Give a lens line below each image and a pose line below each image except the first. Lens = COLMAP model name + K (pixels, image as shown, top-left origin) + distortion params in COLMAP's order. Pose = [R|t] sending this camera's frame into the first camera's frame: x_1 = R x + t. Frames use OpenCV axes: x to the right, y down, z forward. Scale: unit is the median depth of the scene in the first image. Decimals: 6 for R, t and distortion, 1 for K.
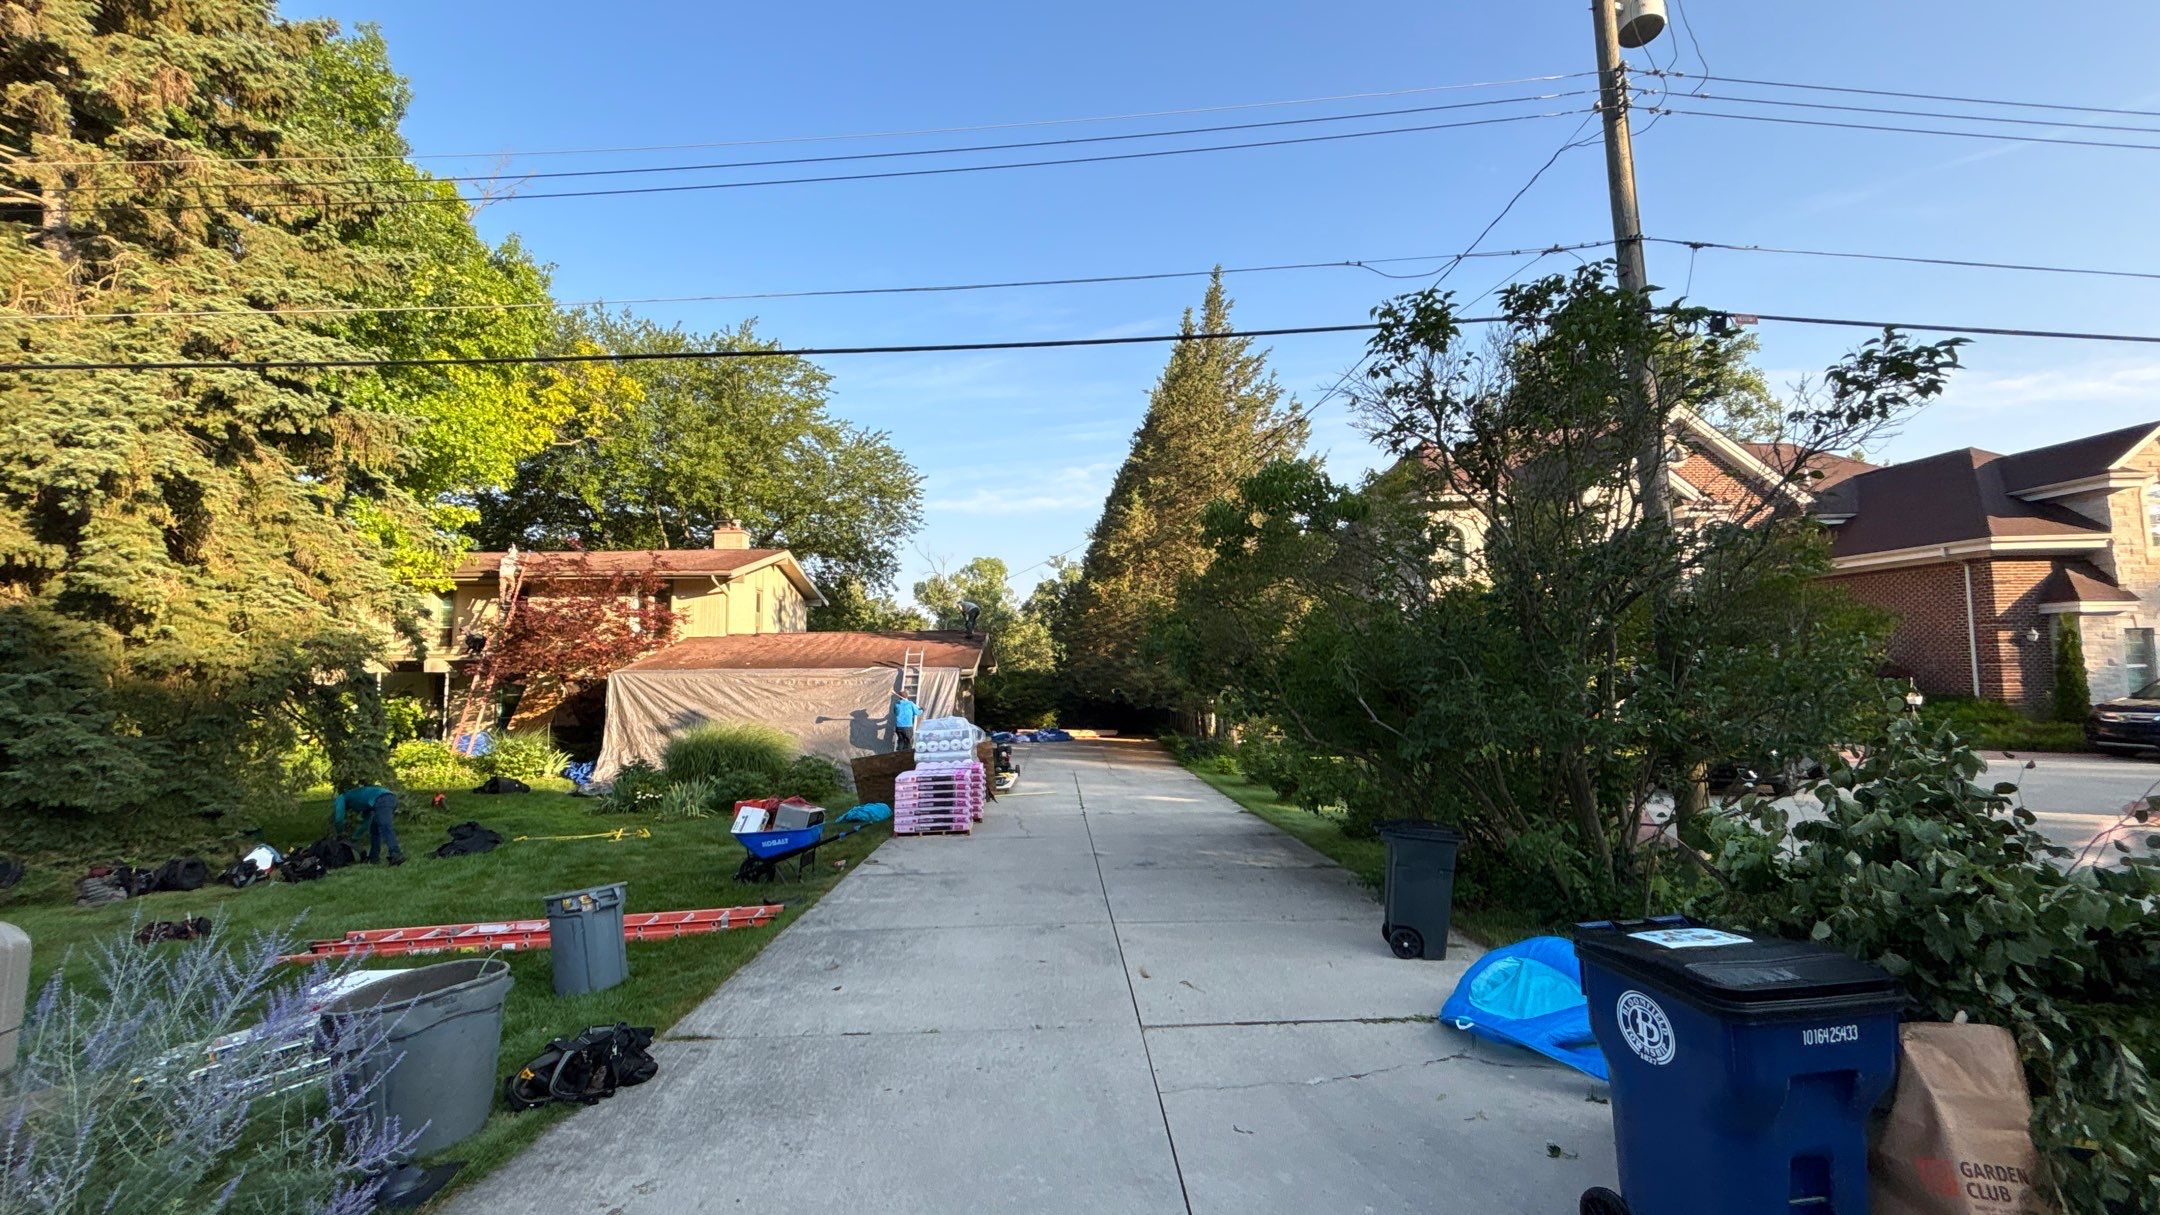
lens RADIAL K [[885.3, 0, 1080.0], [0, 885.3, 607.5], [0, 0, 1]] dist [0.002408, 0.000829]
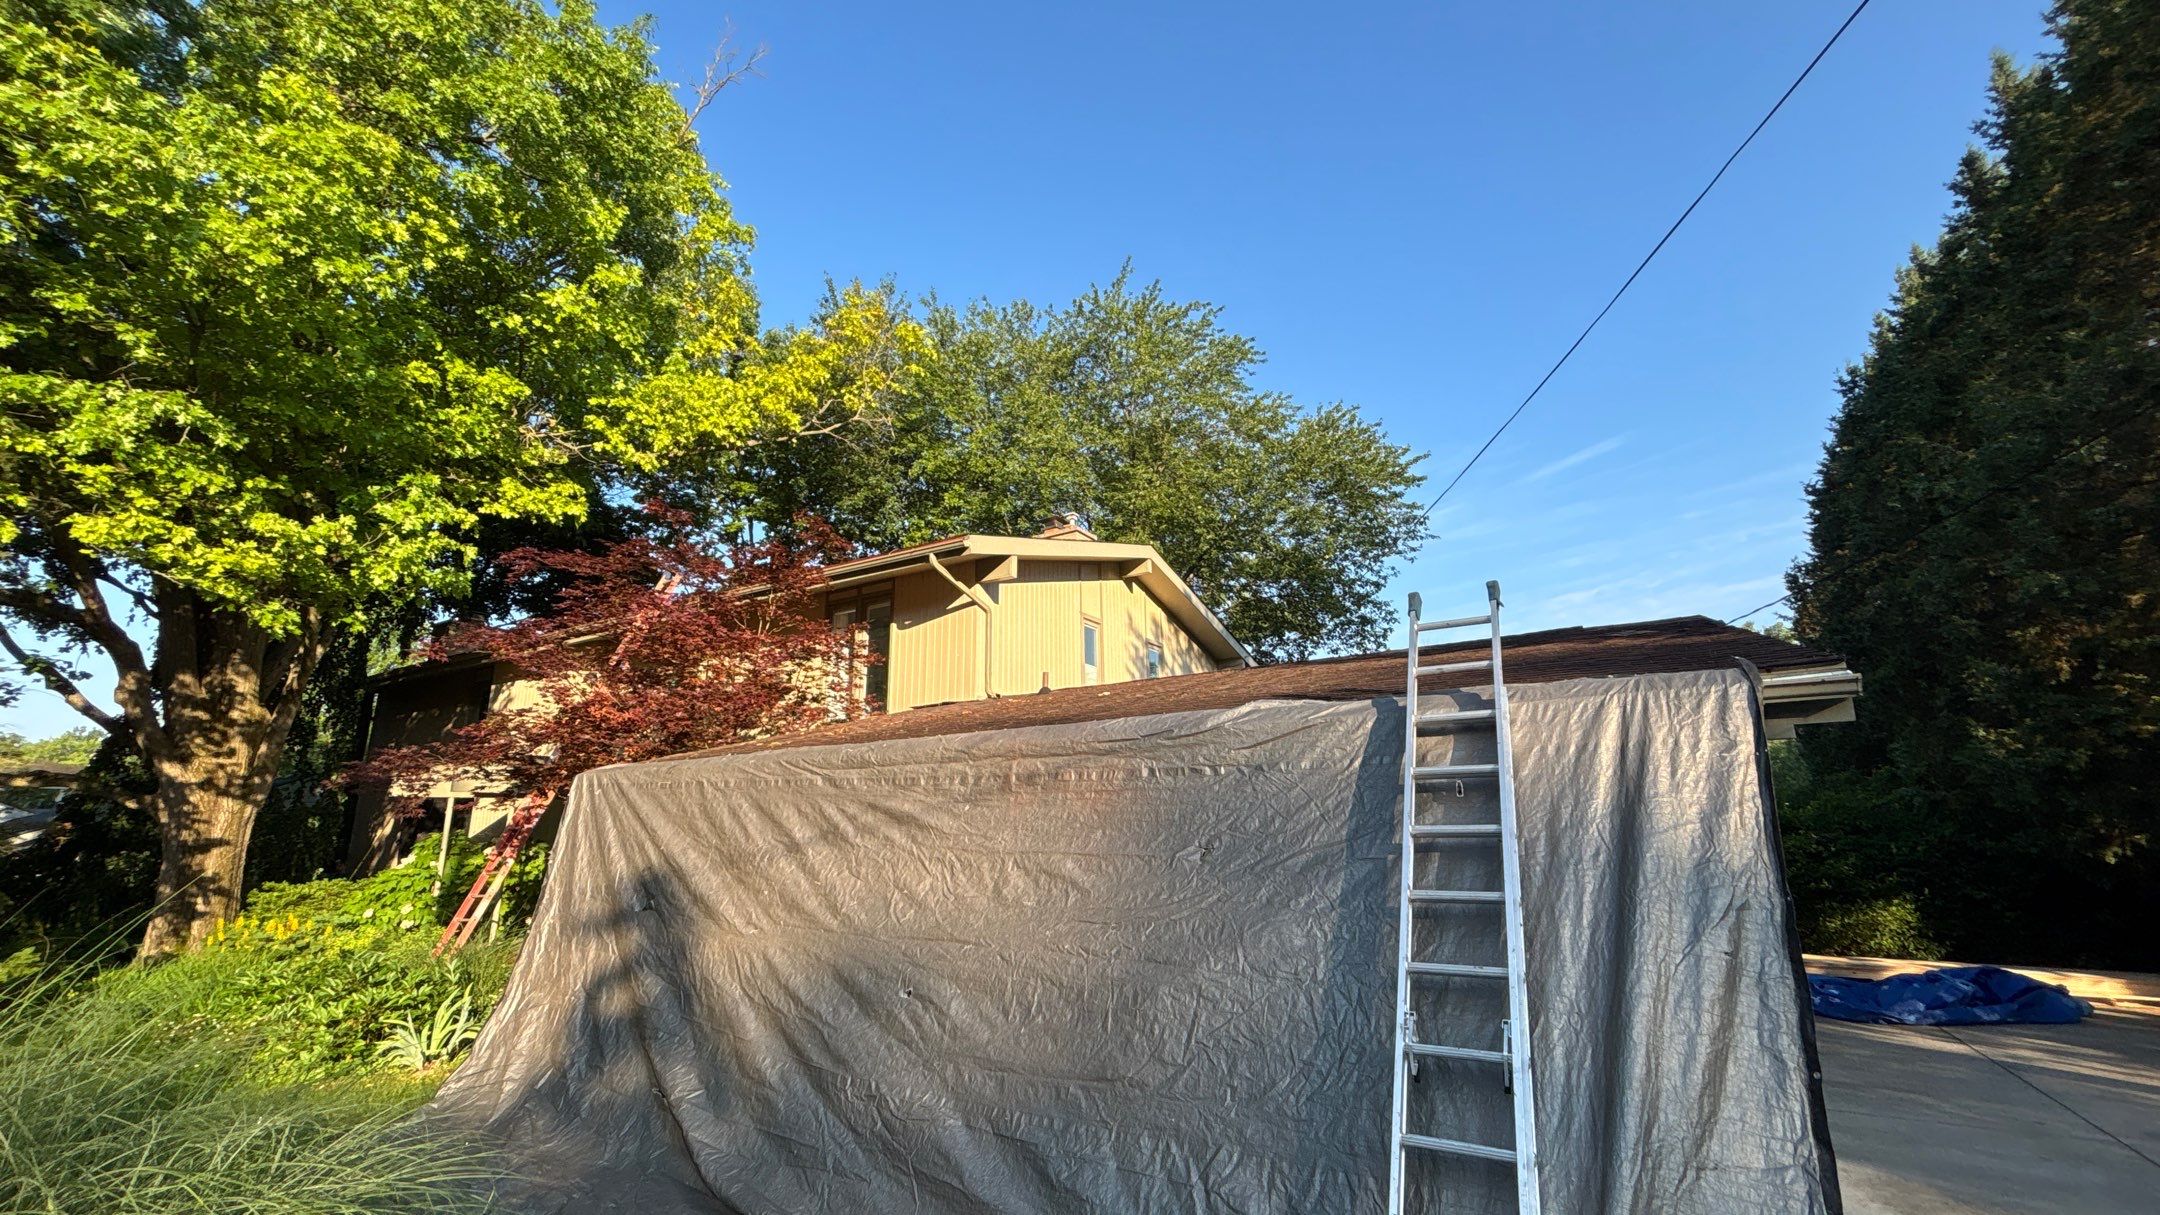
lens RADIAL K [[883.4, 0, 1076.6], [0, 883.4, 599.3], [0, 0, 1]] dist [0.000855, 0.002751]
pose [[0.841831, -0.145410, -0.519785, -0.129708], [0.044794, 0.978526, -0.201195, 0.072759], [0.537879, 0.146089, 0.830268, 0.657960]]
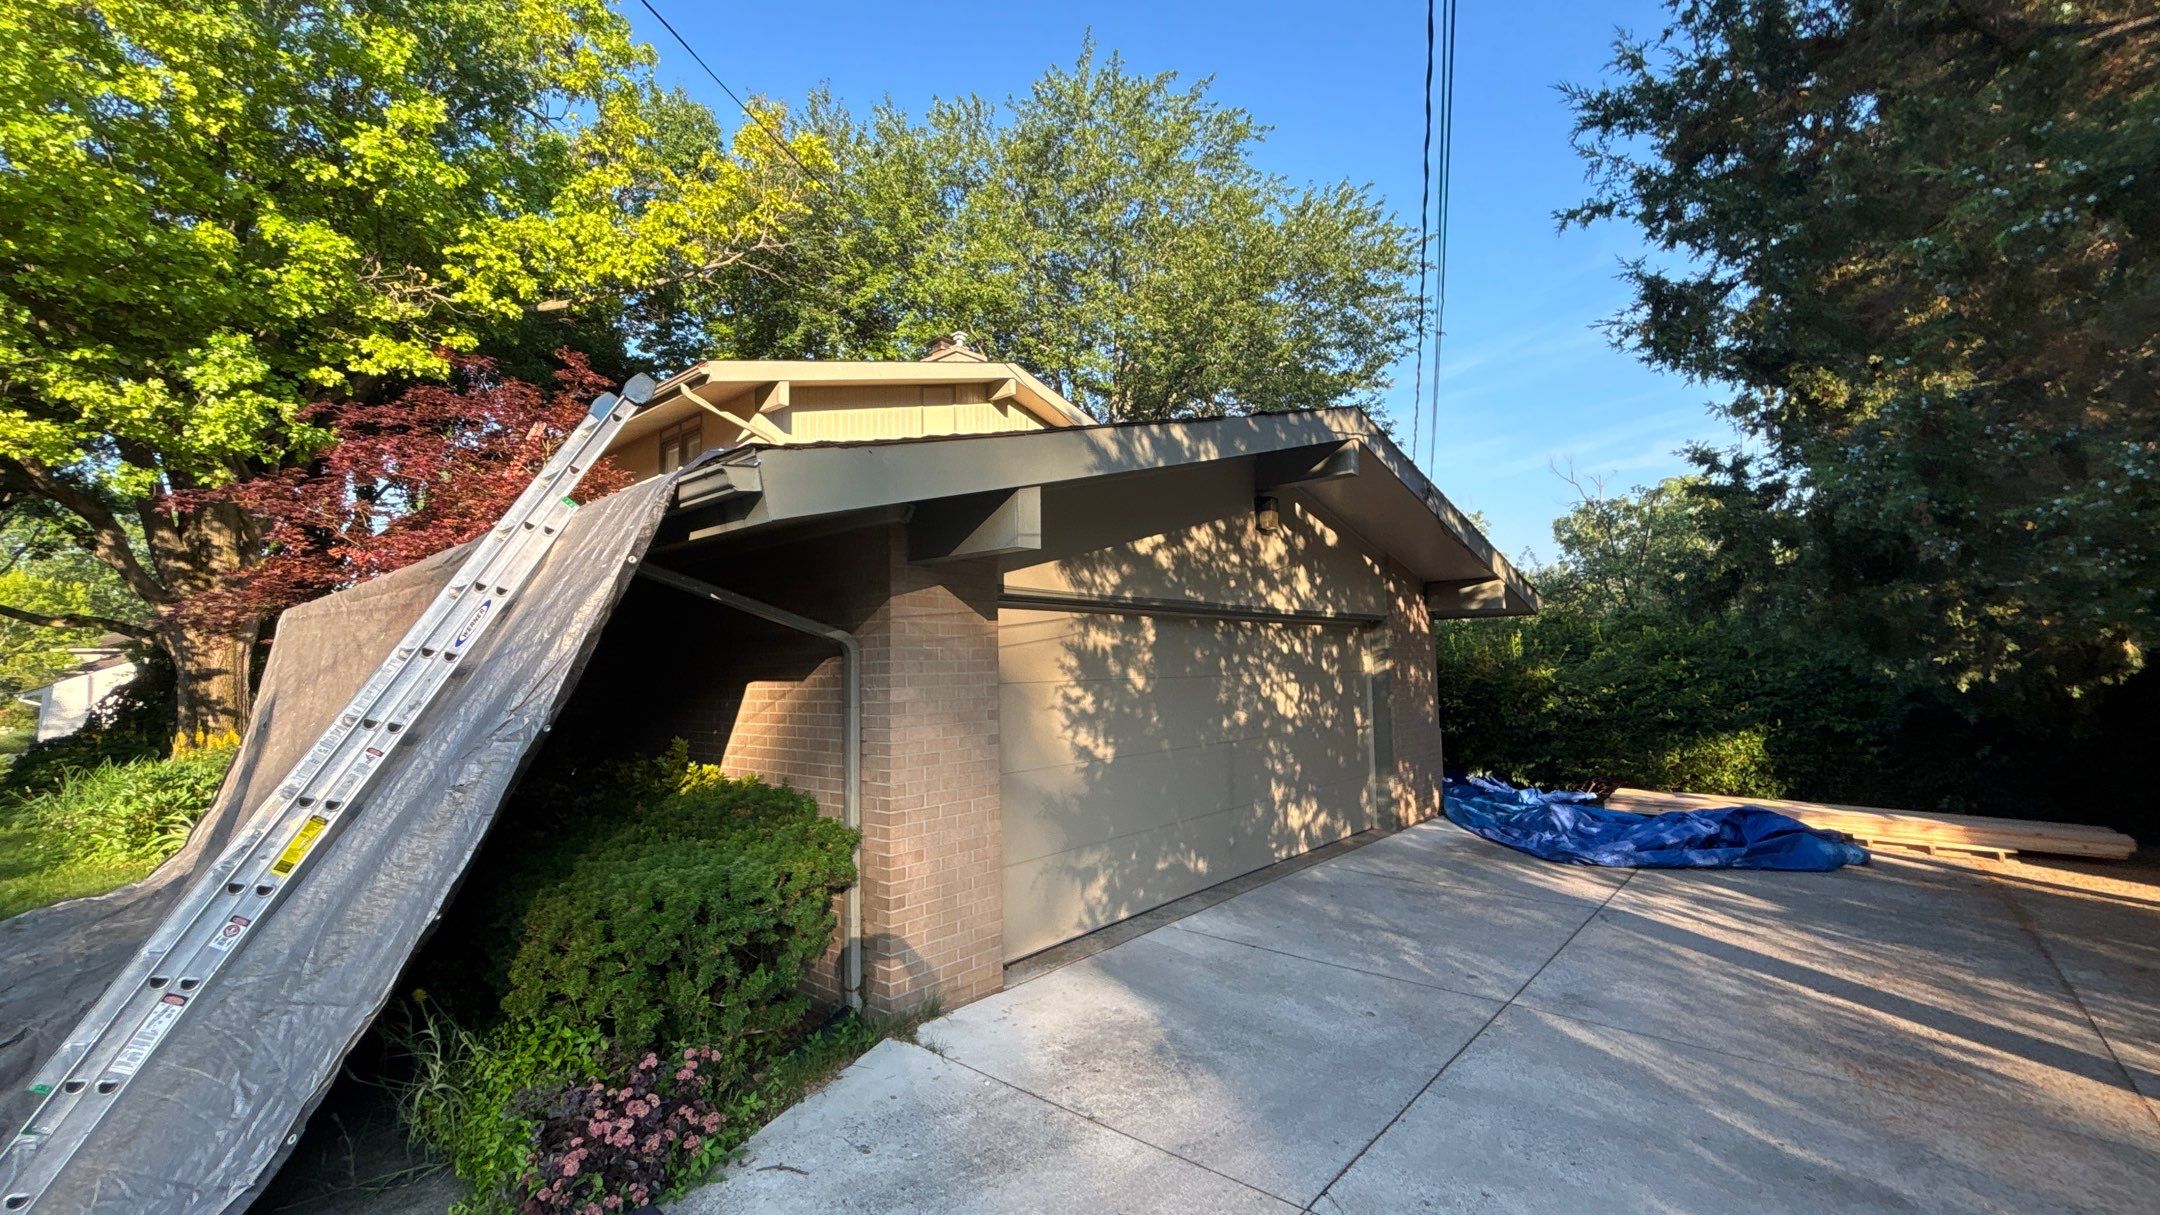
lens RADIAL K [[885.3, 0, 1080.0], [0, 885.3, 607.5], [0, 0, 1]] dist [0.002408, 0.000829]
pose [[0.731643, -0.053079, -0.679618, -0.003237], [0.058057, 0.998194, -0.015460, 0.083330], [0.679211, -0.028145, 0.733403, 0.778339]]
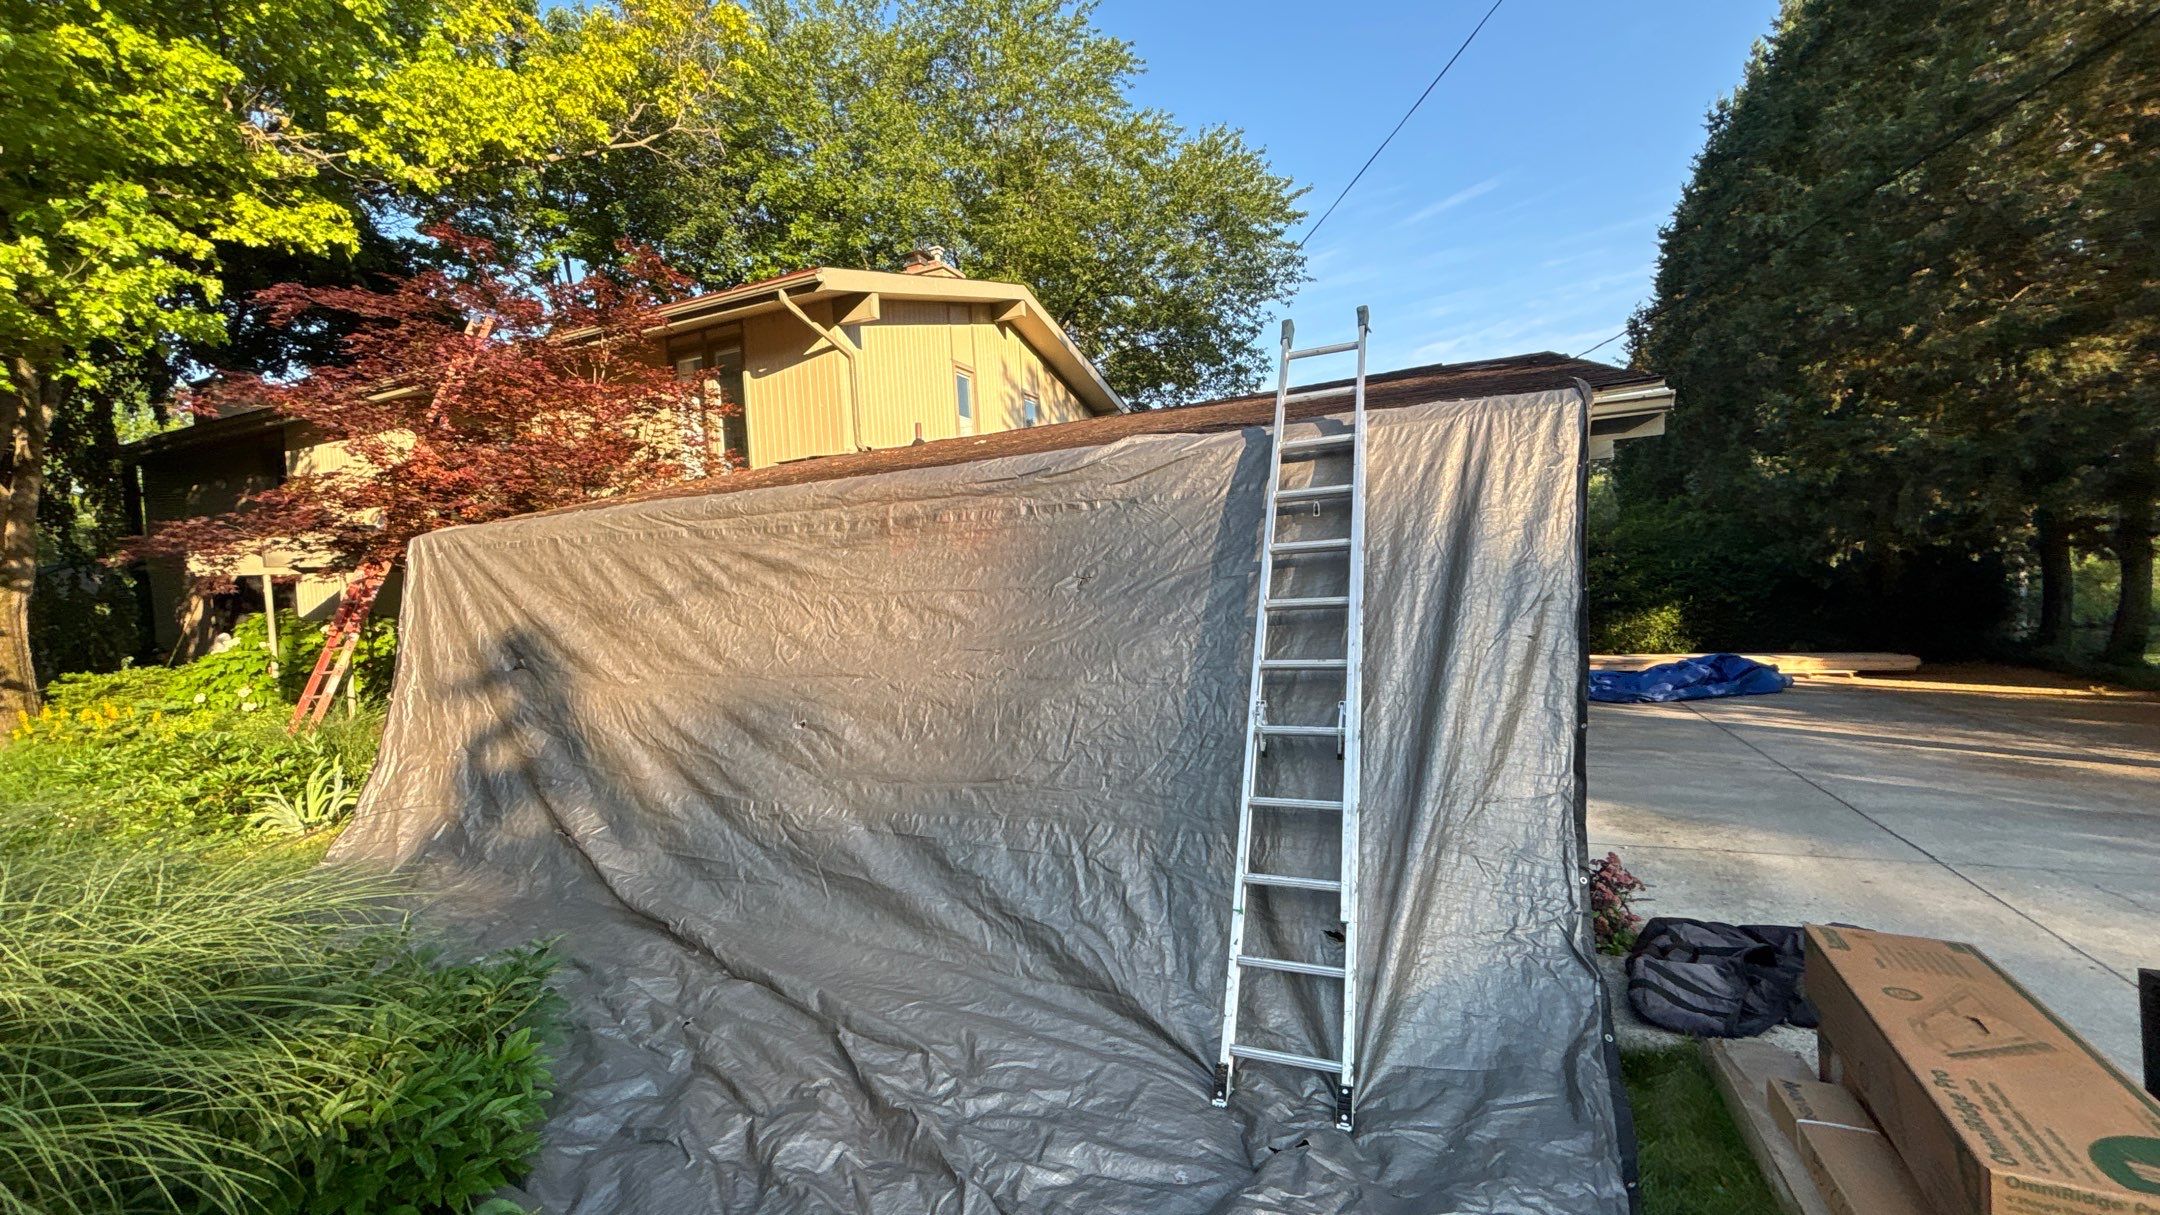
lens RADIAL K [[885.3, 0, 1080.0], [0, 885.3, 607.5], [0, 0, 1]] dist [0.002408, 0.000829]
pose [[0.906201, -0.037456, -0.421184, -0.130035], [0.079878, 0.993299, 0.083529, 0.078107], [0.415233, -0.109337, 0.903121, 0.657890]]
